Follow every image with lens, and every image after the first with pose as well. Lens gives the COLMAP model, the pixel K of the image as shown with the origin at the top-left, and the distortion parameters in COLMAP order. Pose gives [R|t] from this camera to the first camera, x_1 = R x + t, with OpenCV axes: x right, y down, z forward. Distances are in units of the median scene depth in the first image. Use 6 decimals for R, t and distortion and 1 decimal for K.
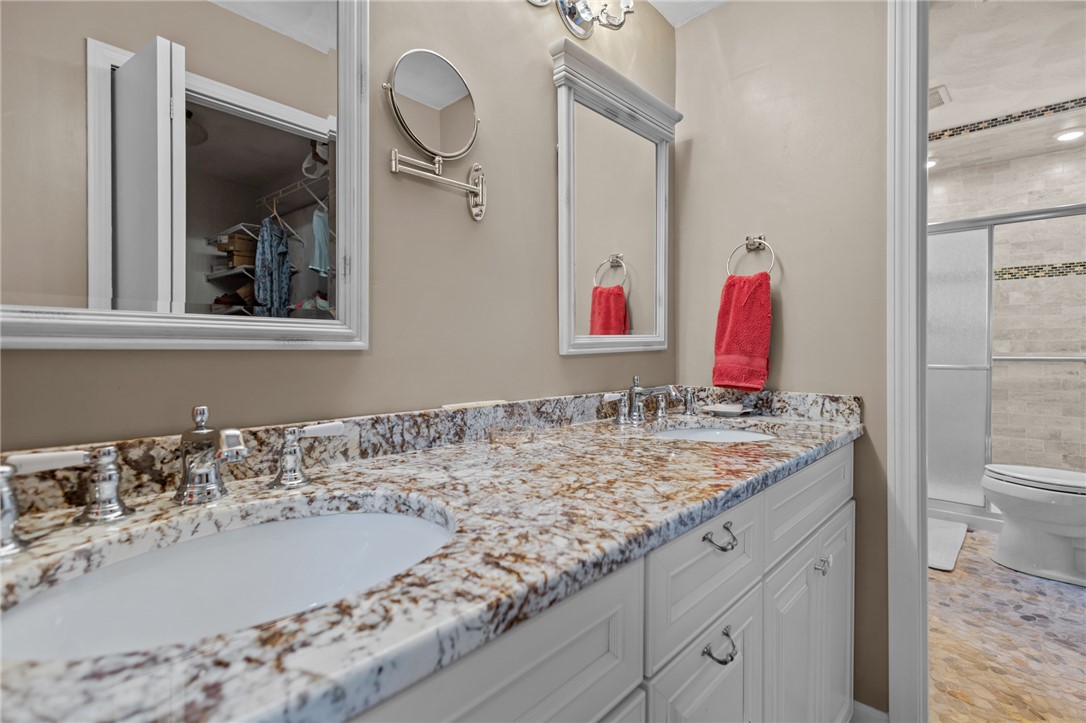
lens RADIAL K [[503.0, 0, 544.6], [0, 503.0, 355.4], [0, 0, 1]] dist [0.005503, -0.002526]
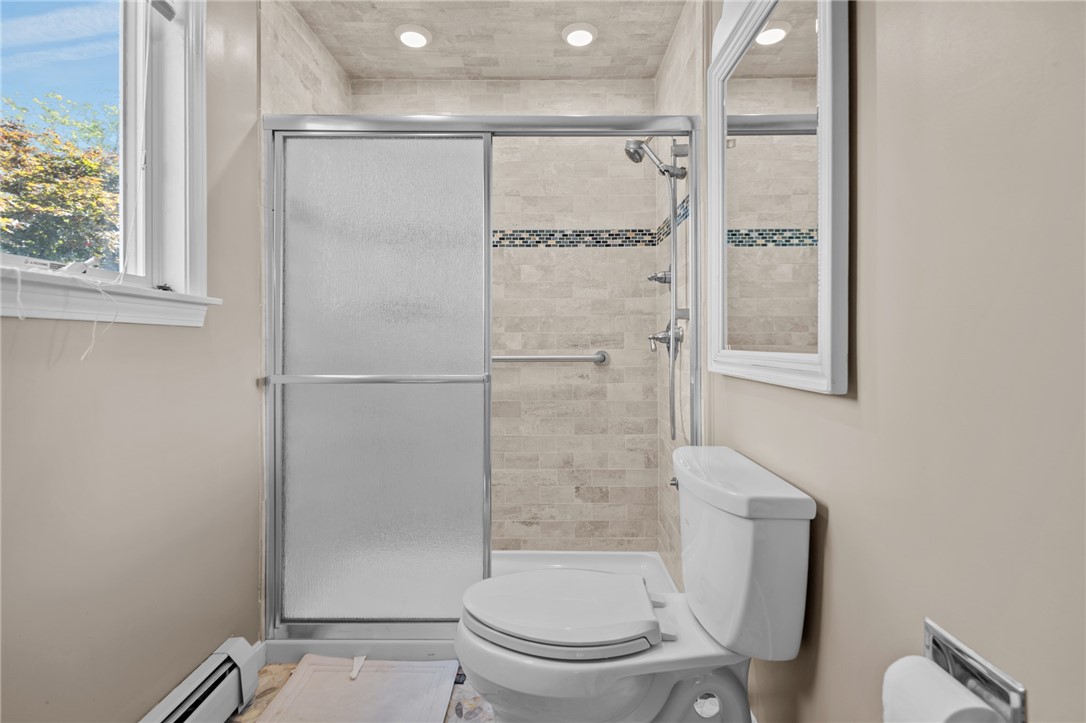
lens RADIAL K [[503.0, 0, 542.3], [0, 503.0, 342.7], [0, 0, 1]] dist [0.005503, -0.002526]
pose [[0.737754, 0.010924, 0.674981, 0.479240], [0.007688, 0.999668, -0.024581, 0.002282], [-0.675026, 0.023324, 0.737425, 0.472194]]
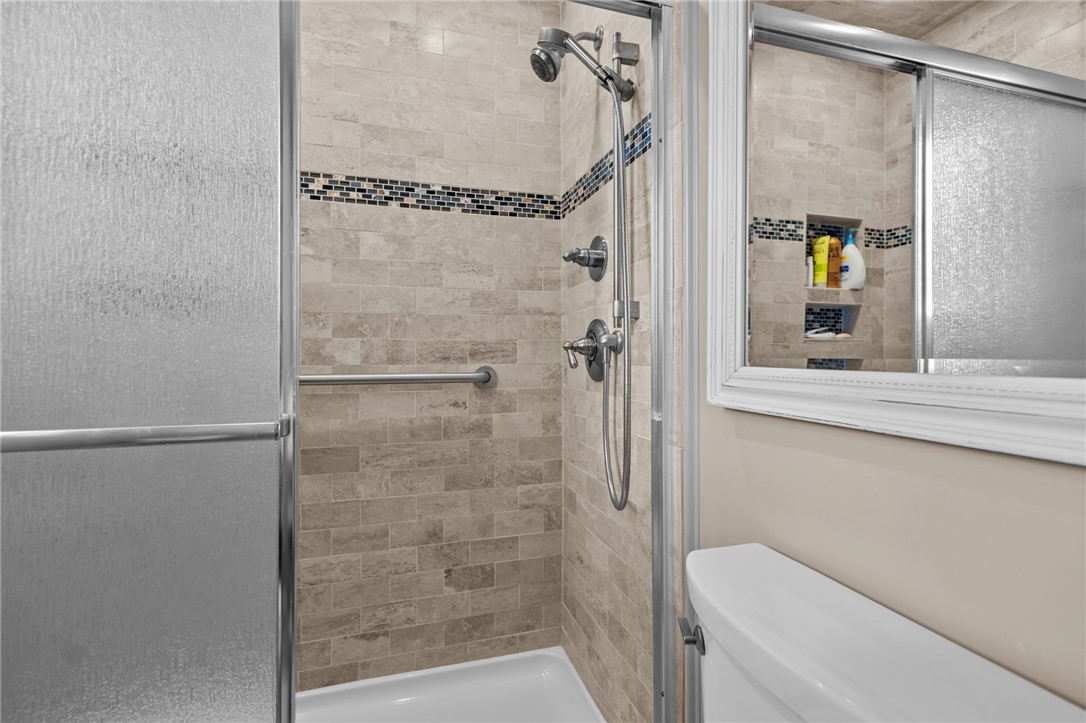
lens RADIAL K [[503.0, 0, 543.2], [0, 503.0, 354.9], [0, 0, 1]] dist [0.005503, -0.002526]
pose [[0.495540, 0.013239, 0.868484, 0.629413], [0.011996, 0.999684, -0.022083, -0.002629], [-0.868503, 0.021361, 0.495224, 0.653755]]
